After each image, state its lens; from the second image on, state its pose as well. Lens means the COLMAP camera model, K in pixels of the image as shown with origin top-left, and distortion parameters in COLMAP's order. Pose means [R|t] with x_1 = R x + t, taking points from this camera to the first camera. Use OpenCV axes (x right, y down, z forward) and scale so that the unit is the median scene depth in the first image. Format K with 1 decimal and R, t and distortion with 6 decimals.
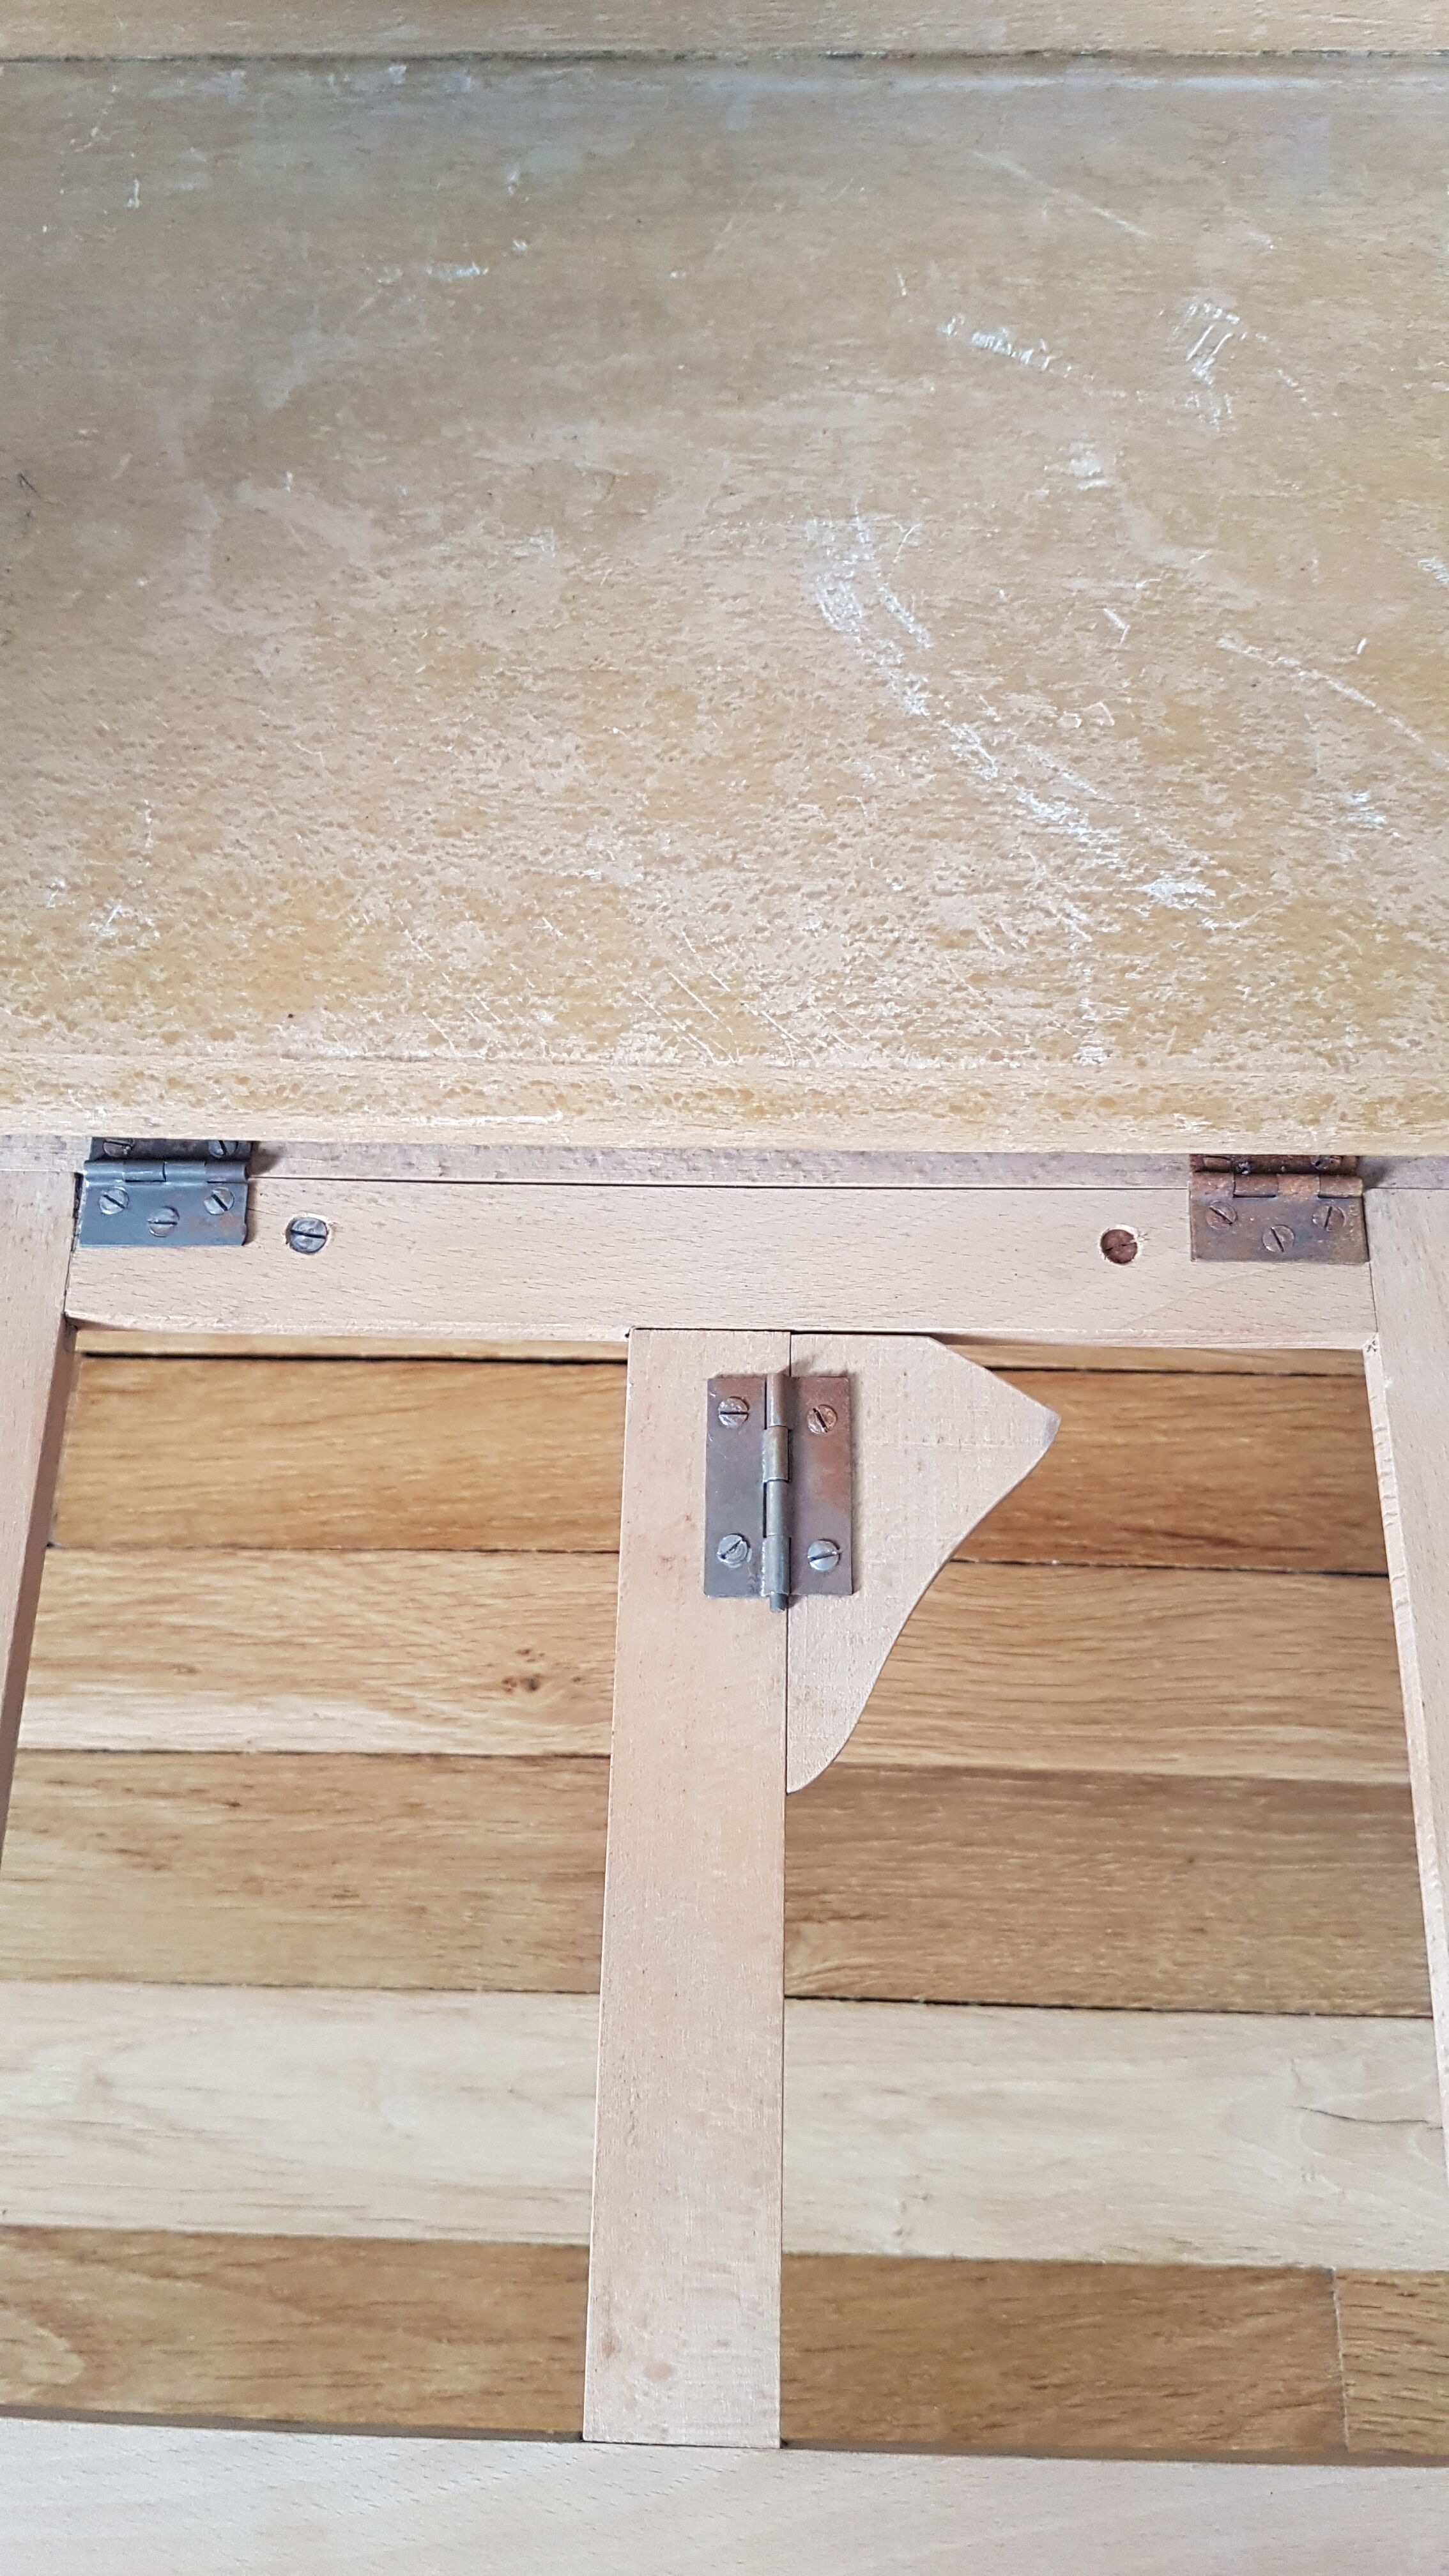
lens RADIAL K [[2000.0, 0, 717.2], [0, 2000.0, 1309.1], [0, 0, 1]] dist [0.196767, -0.390800]
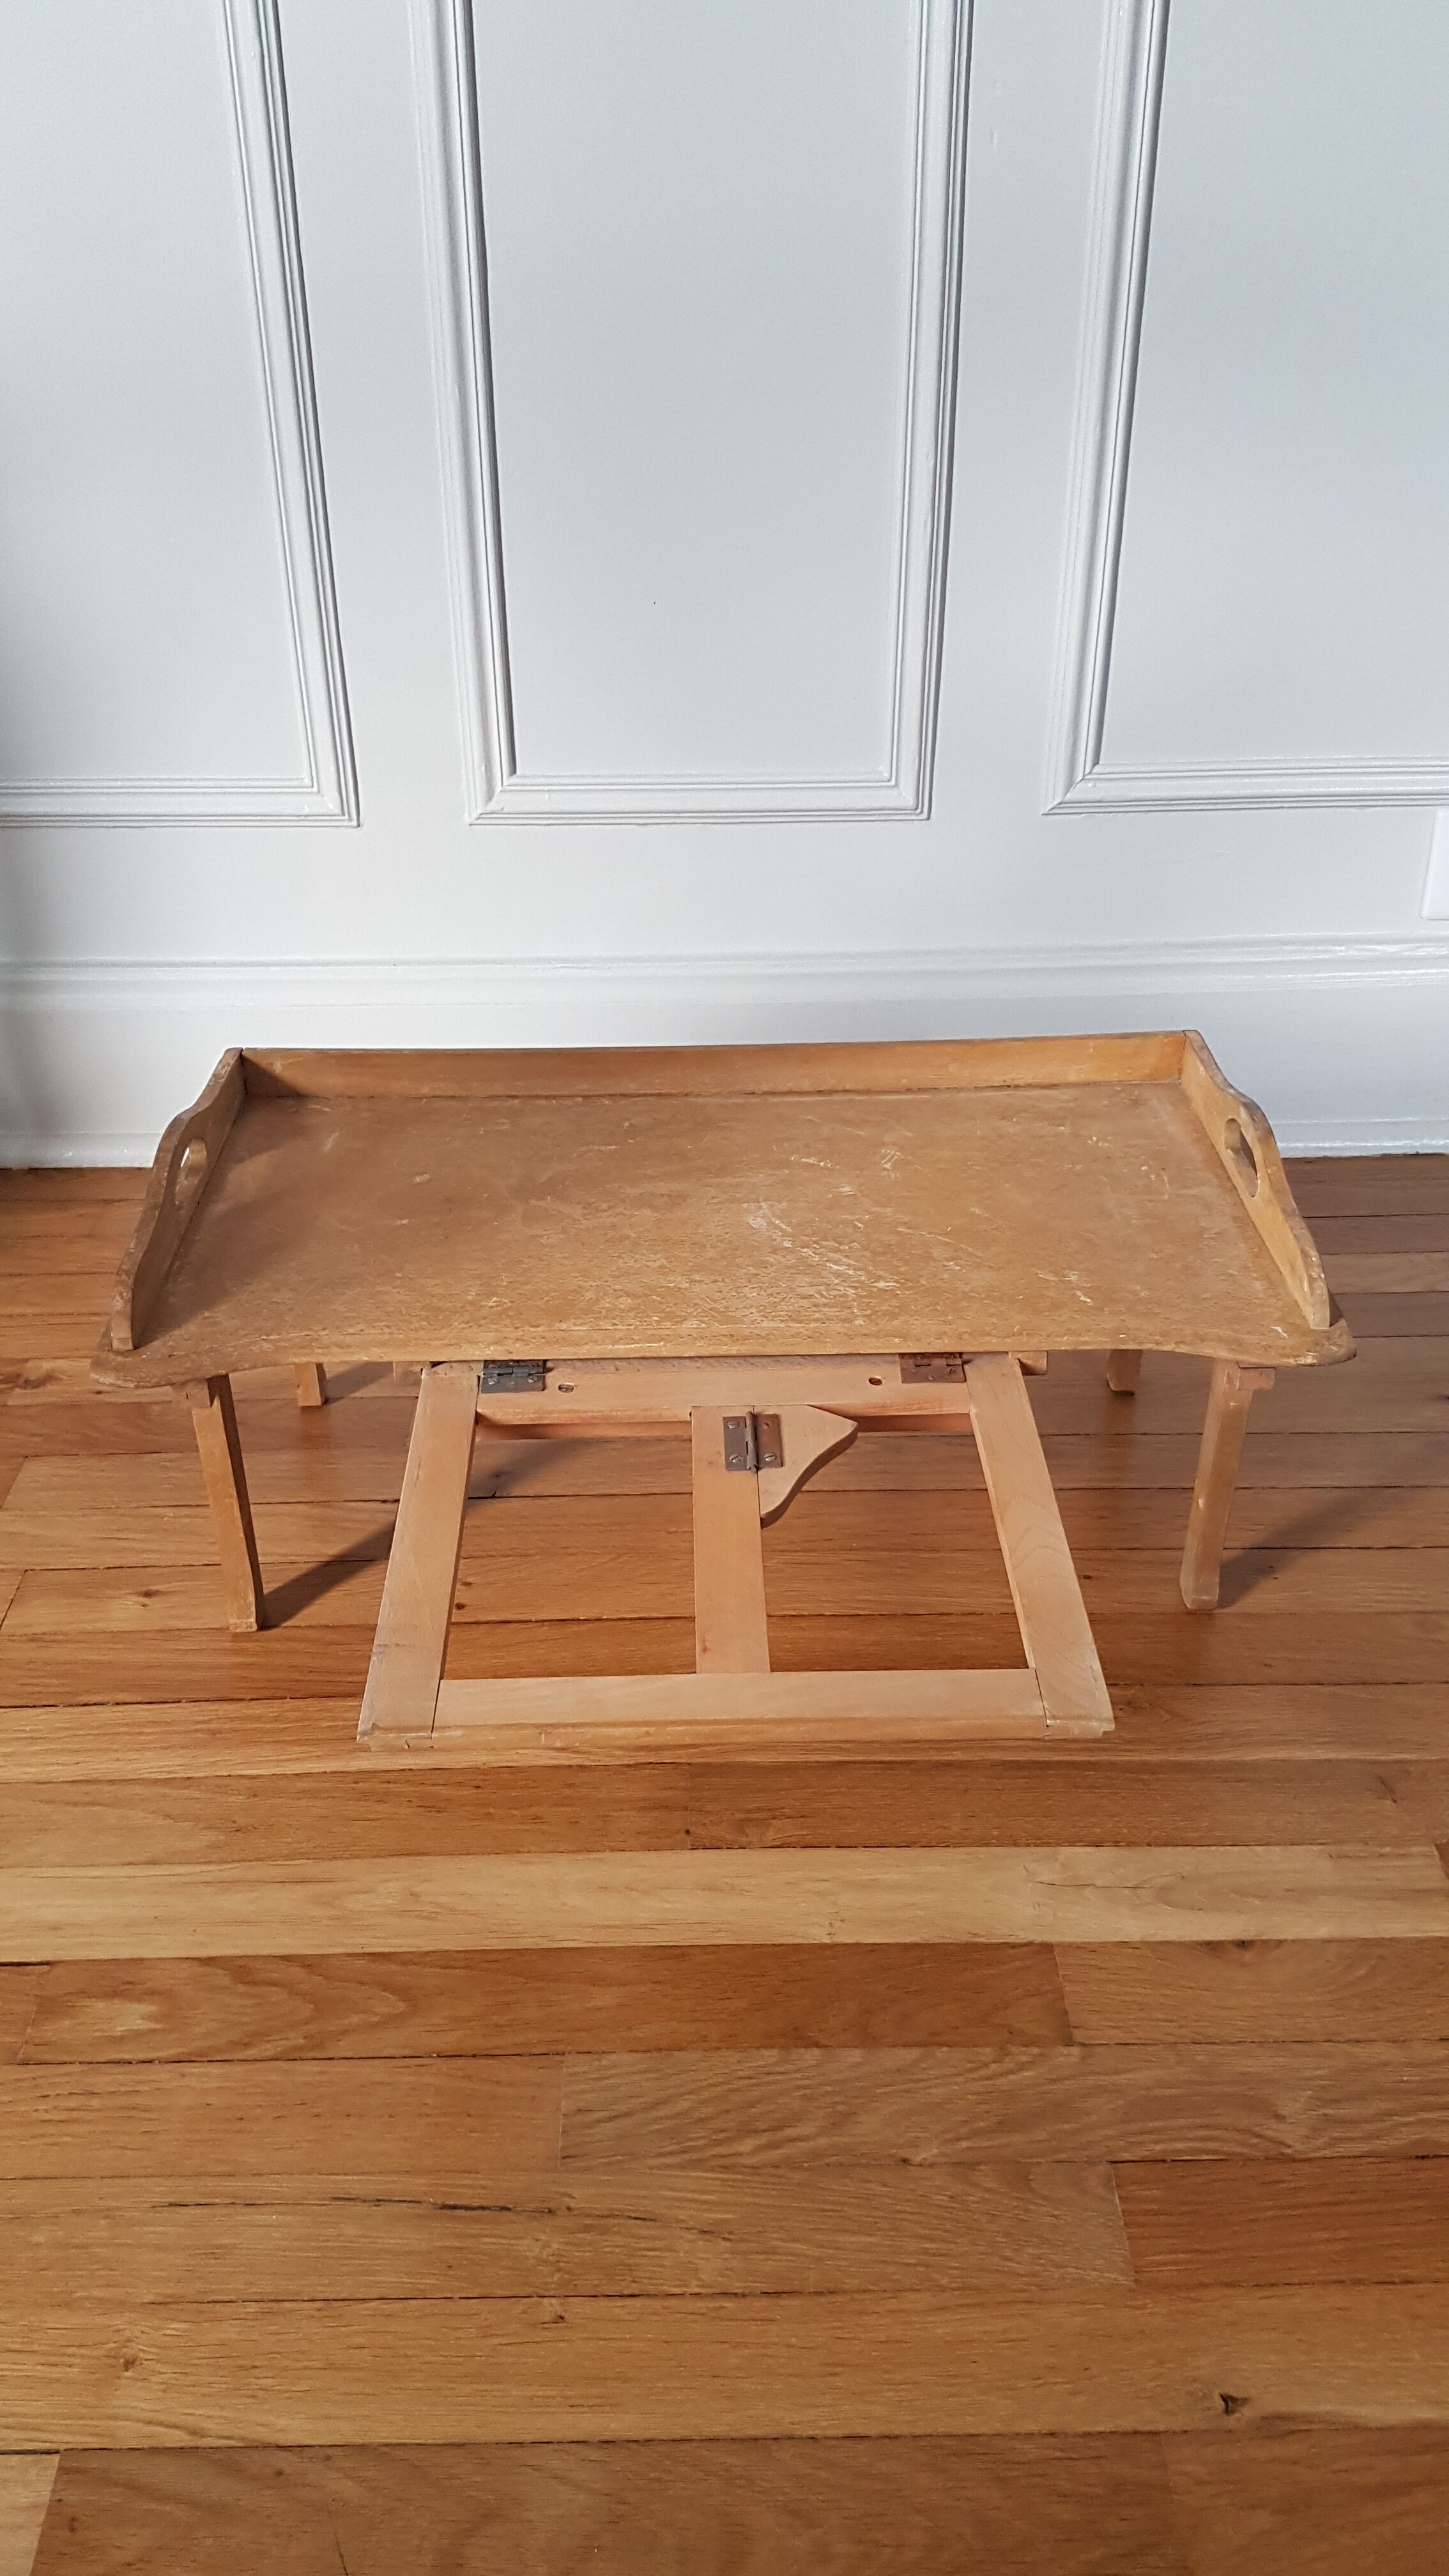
lens RADIAL K [[2018.0, 0, 699.5], [0, 2018.0, 1282.8], [0, 0, 1]] dist [0.231927, -0.490652]
pose [[0.999266, -0.013058, 0.036018, -0.098498], [0.031904, 0.804130, -0.593597, 1.129009], [-0.021212, 0.594310, 0.803956, -0.952656]]
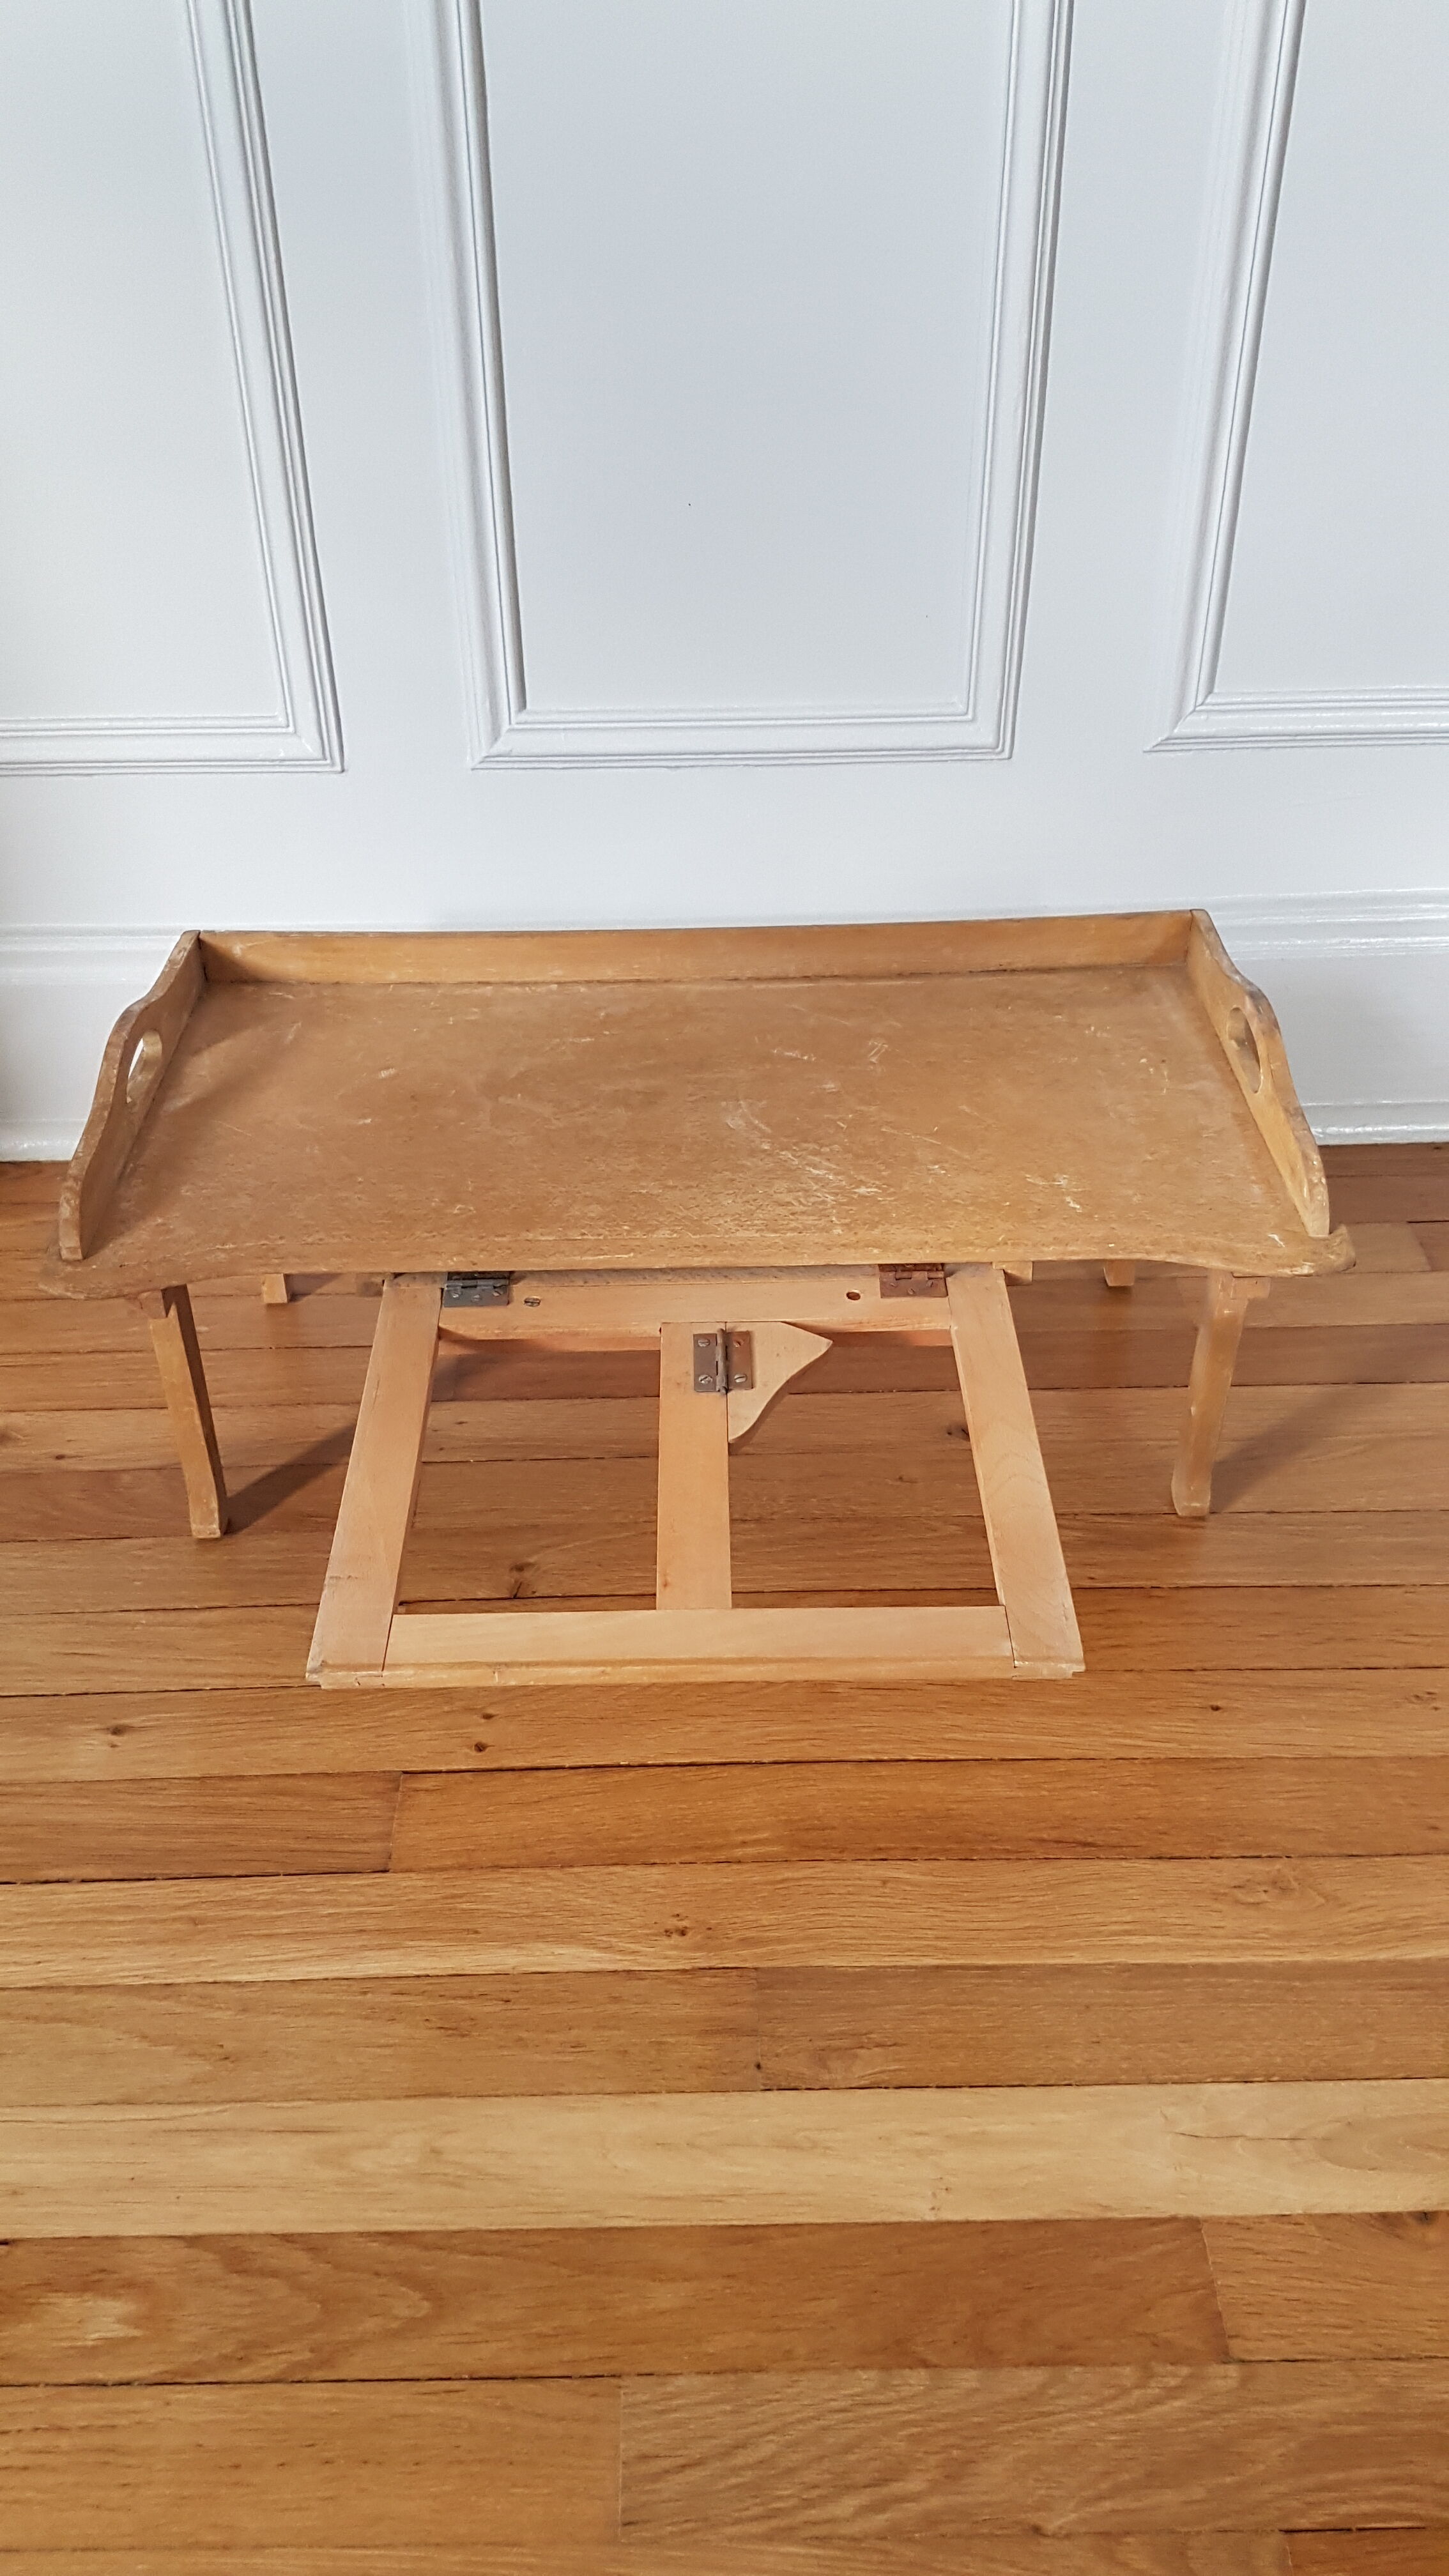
lens RADIAL K [[2014.5, 0, 694.5], [0, 2014.5, 1324.8], [0, 0, 1]] dist [0.091937, -0.155045]
pose [[0.999235, -0.022213, 0.032199, -0.139578], [0.035483, 0.861193, -0.507038, 0.673658], [-0.016467, 0.507792, 0.861322, -0.764212]]
